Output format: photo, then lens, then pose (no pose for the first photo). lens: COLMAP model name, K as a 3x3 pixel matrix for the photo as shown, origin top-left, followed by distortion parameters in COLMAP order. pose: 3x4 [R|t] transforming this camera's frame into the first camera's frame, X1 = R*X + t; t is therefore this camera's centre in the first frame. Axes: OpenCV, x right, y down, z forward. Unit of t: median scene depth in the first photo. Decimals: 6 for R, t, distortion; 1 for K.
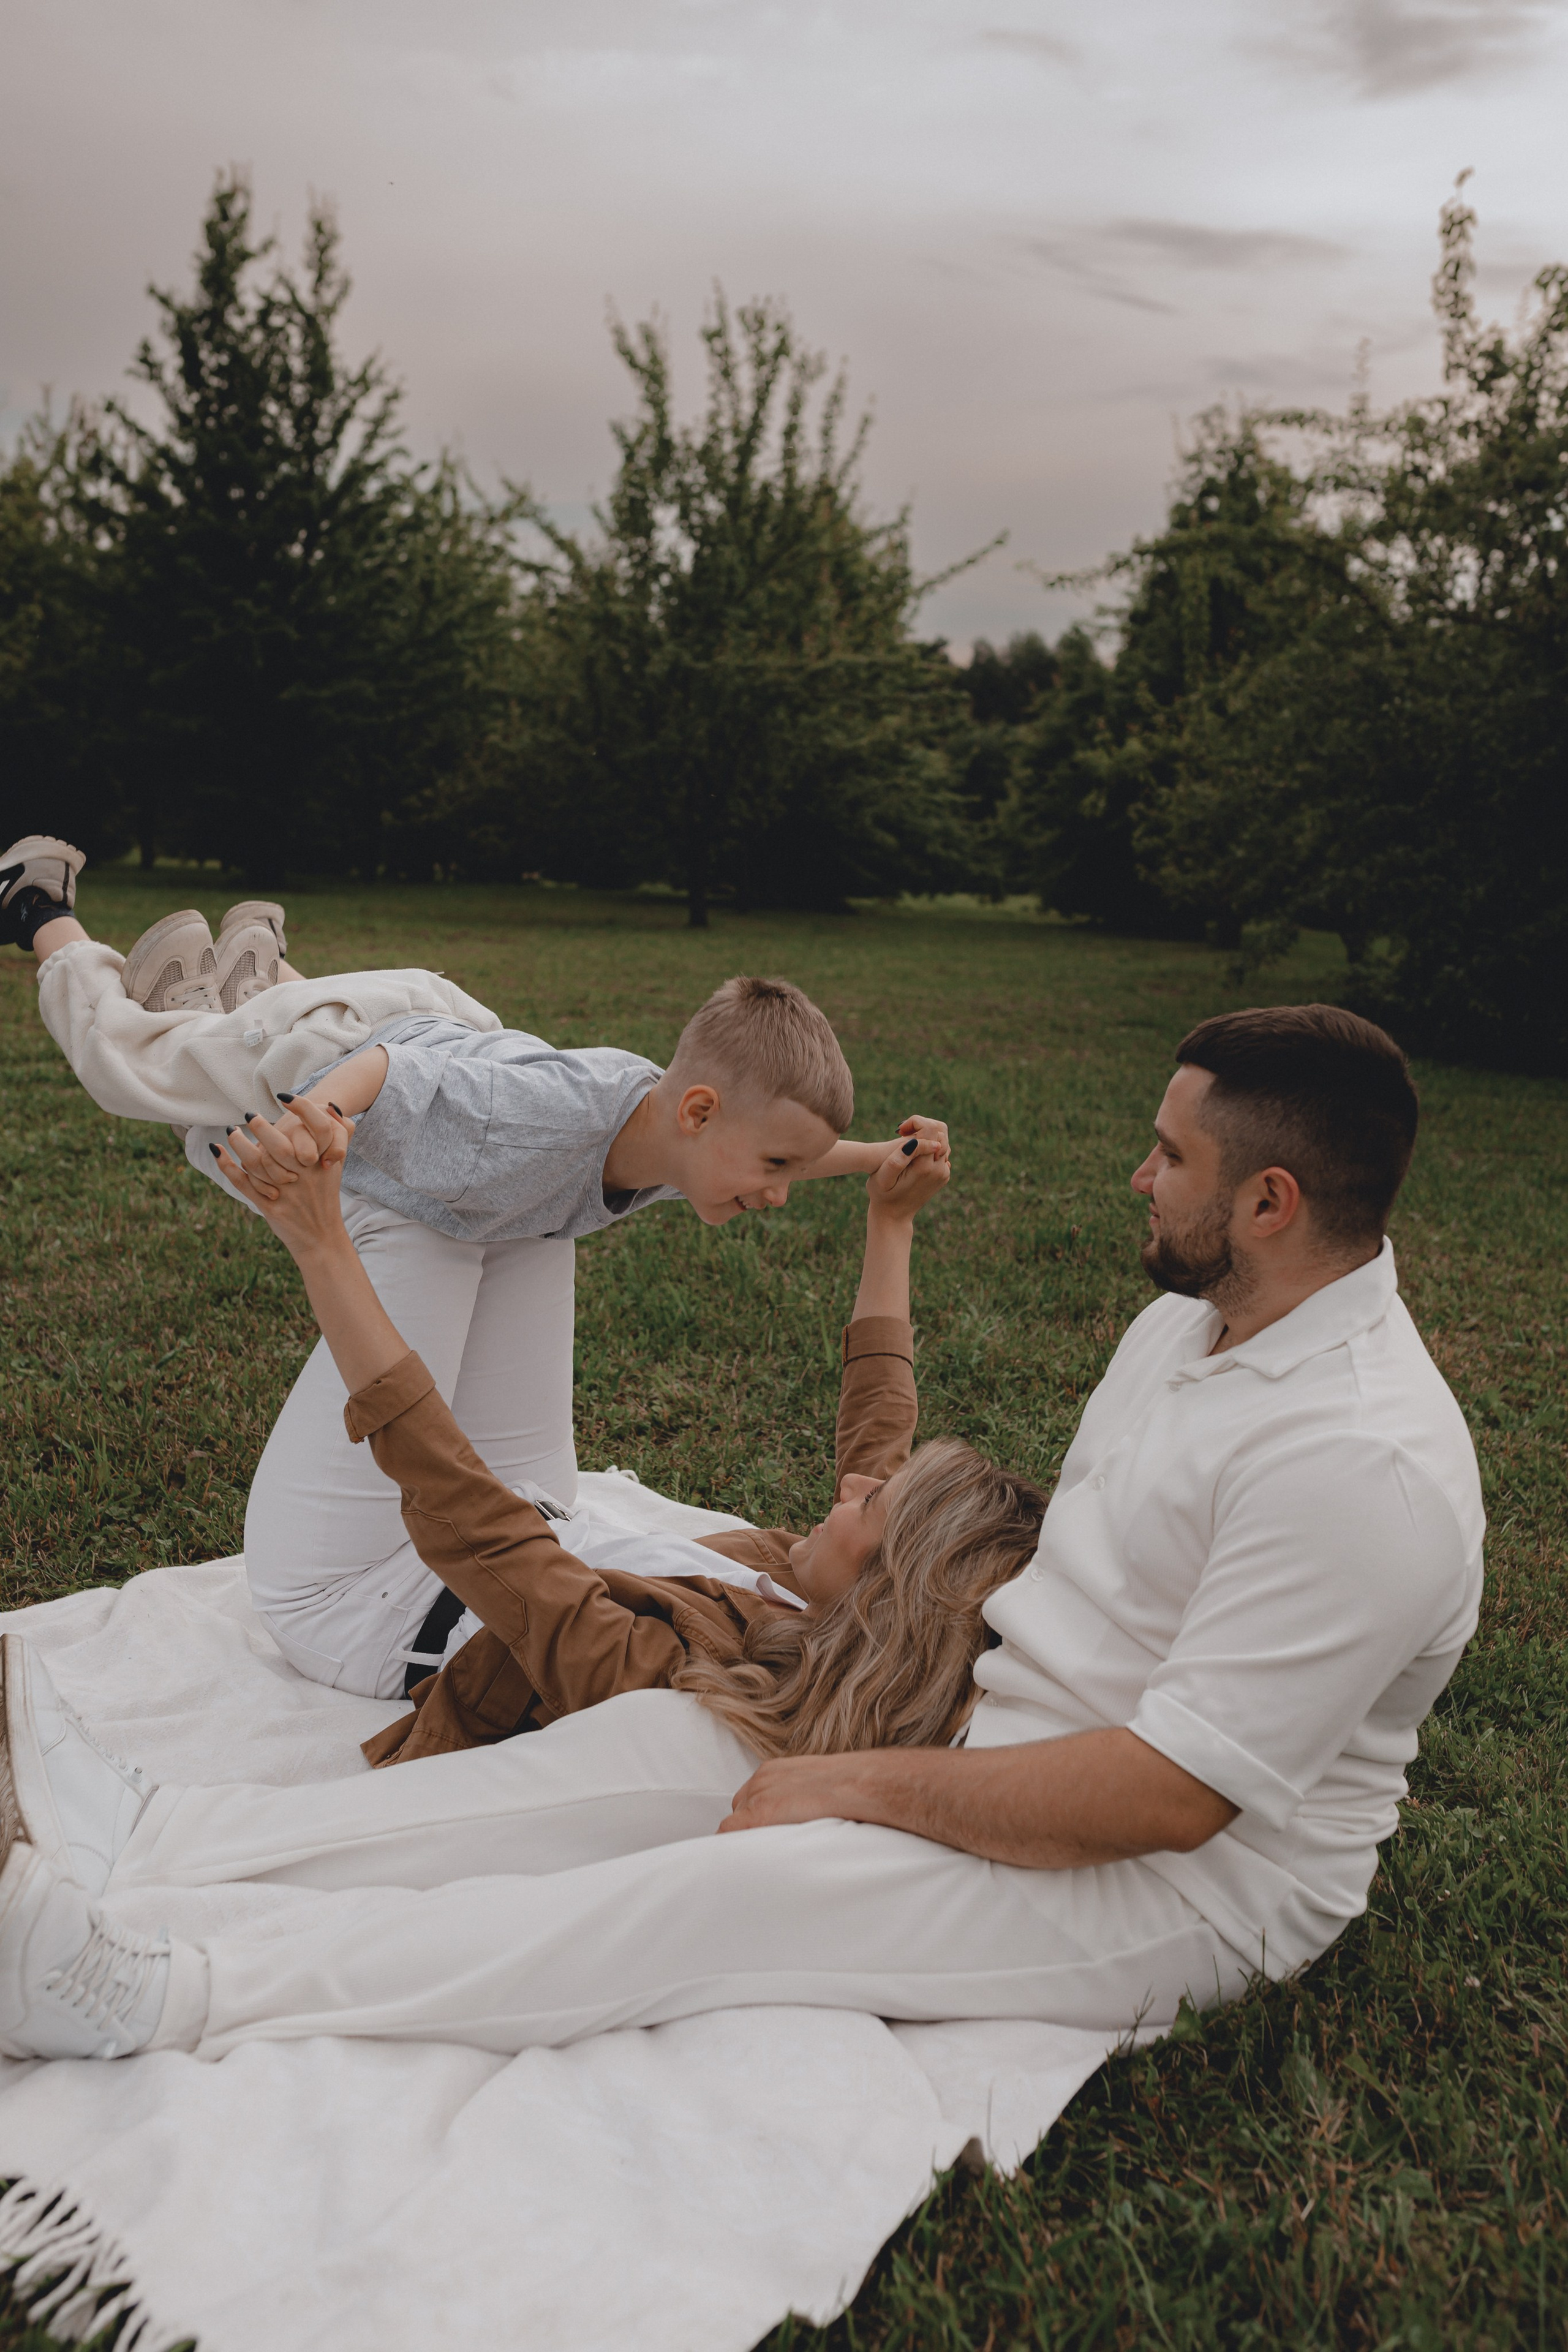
lens RADIAL K [[2258.7, 0, 791.4], [0, 2258.7, 1171.2], [0, 0, 1]] dist [-0.030388, 0.000000]
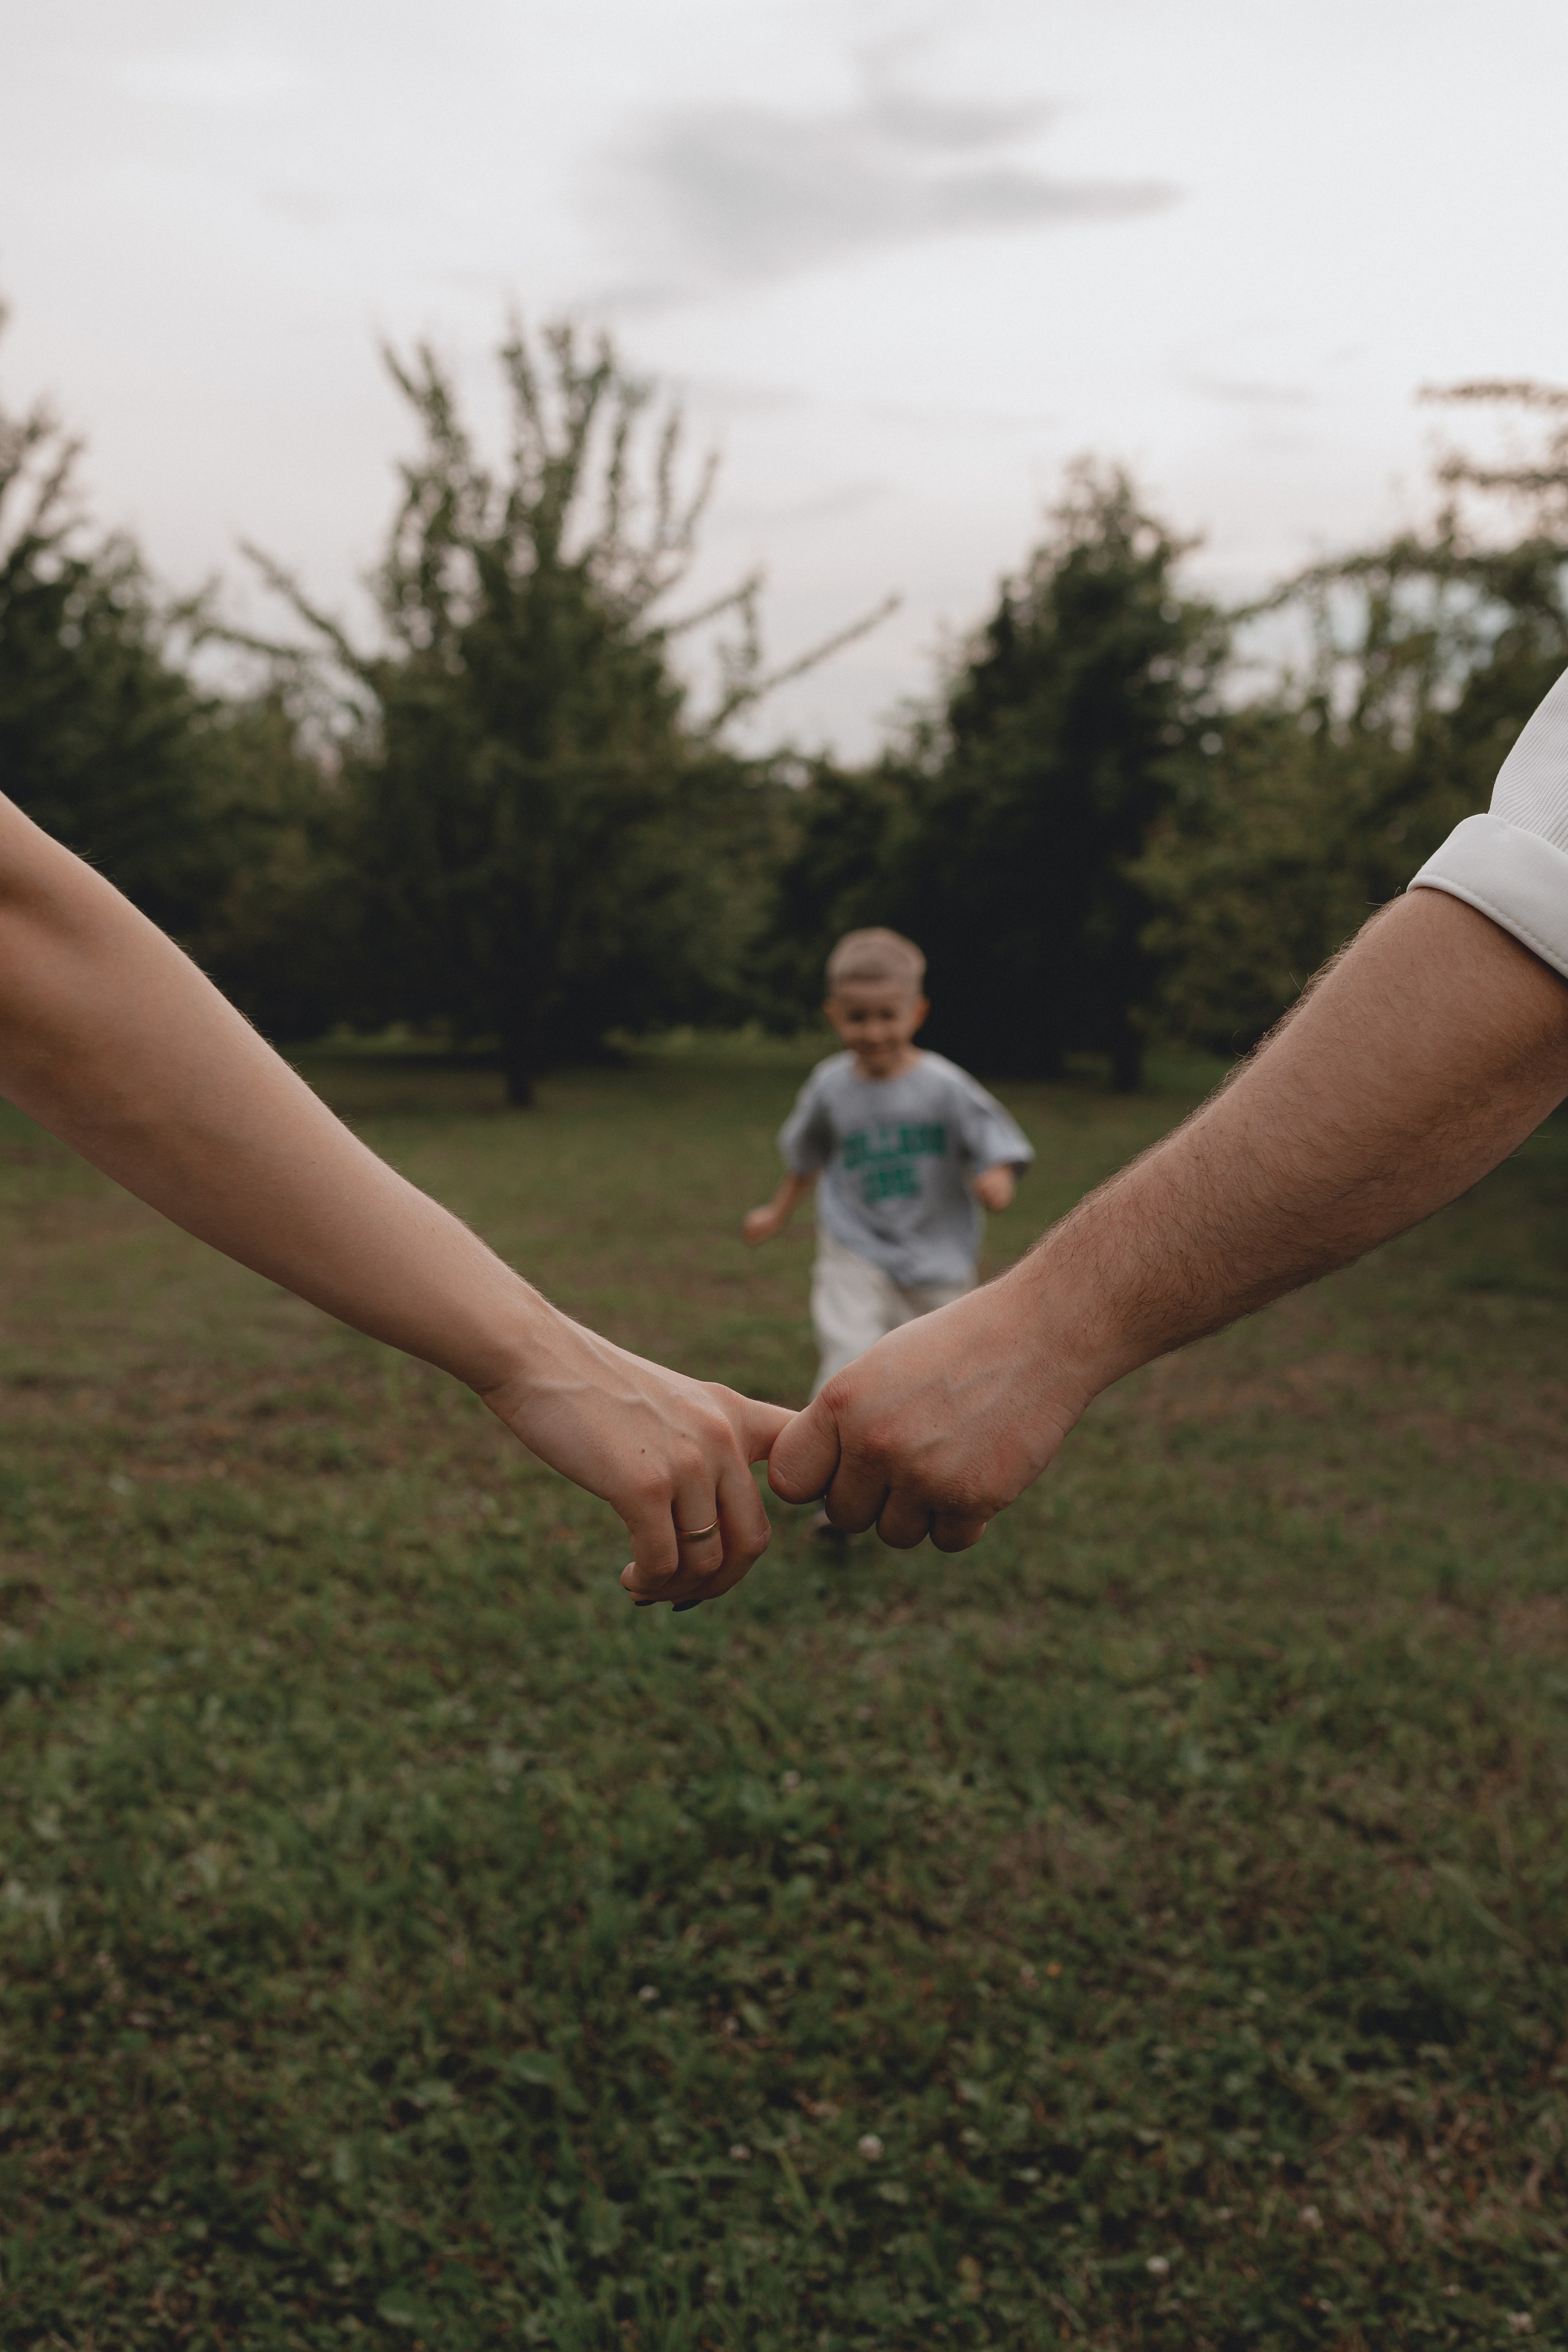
lens RADIAL K [[2258.7, 0, 797.8], [0, 2258.7, 1150.9], [0, 0, 1]] dist [-0.030388, 0.000000]
pose [[0.985281, -0.053185, 0.162459, -0.066357], [0.062748, 0.996551, -0.054308, -0.038280], [-0.159010, 0.063703, 0.985220, 0.192368]]
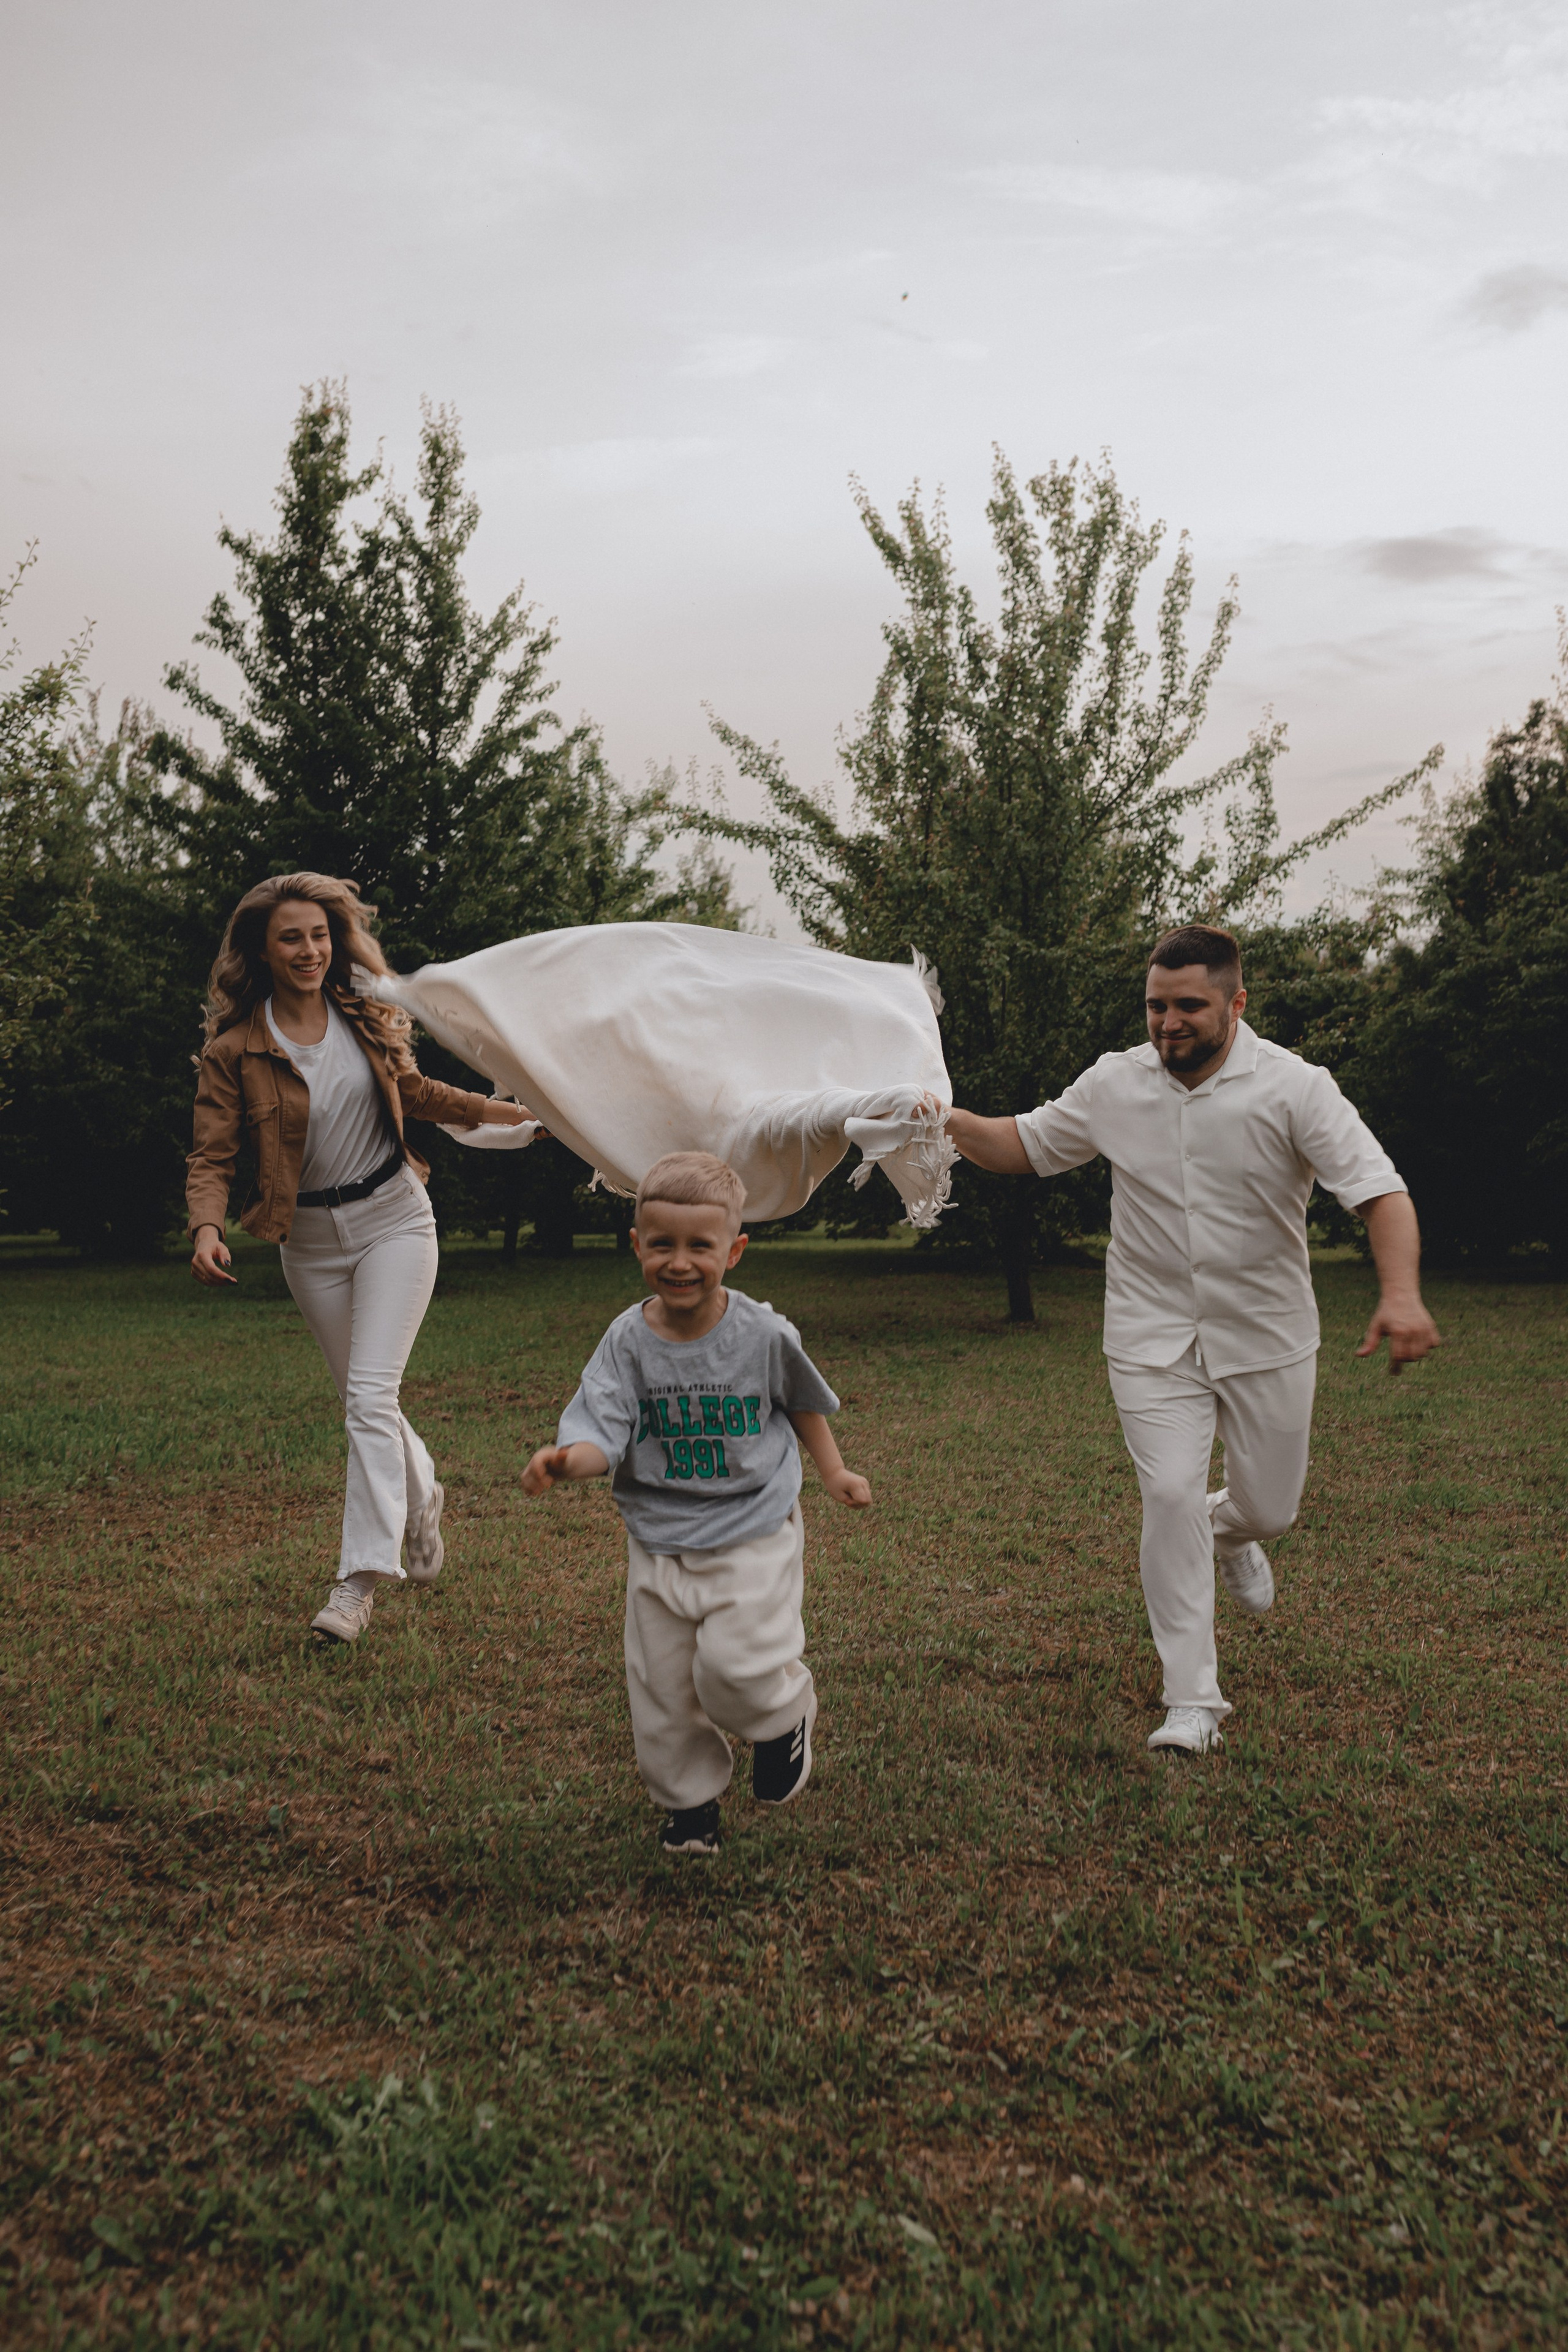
lens RADIAL K [[2258.7, 0, 799.5], [0, 2258.7, 1163.1], [0, 0, 1]] dist [-0.030388, 0.000000]
pose [[0.998262, -0.057539, -0.012702, -0.087606], [0.055114, 0.988011, -0.144209, -0.051556], [0.020847, 0.143259, 0.989466, 0.257518]]
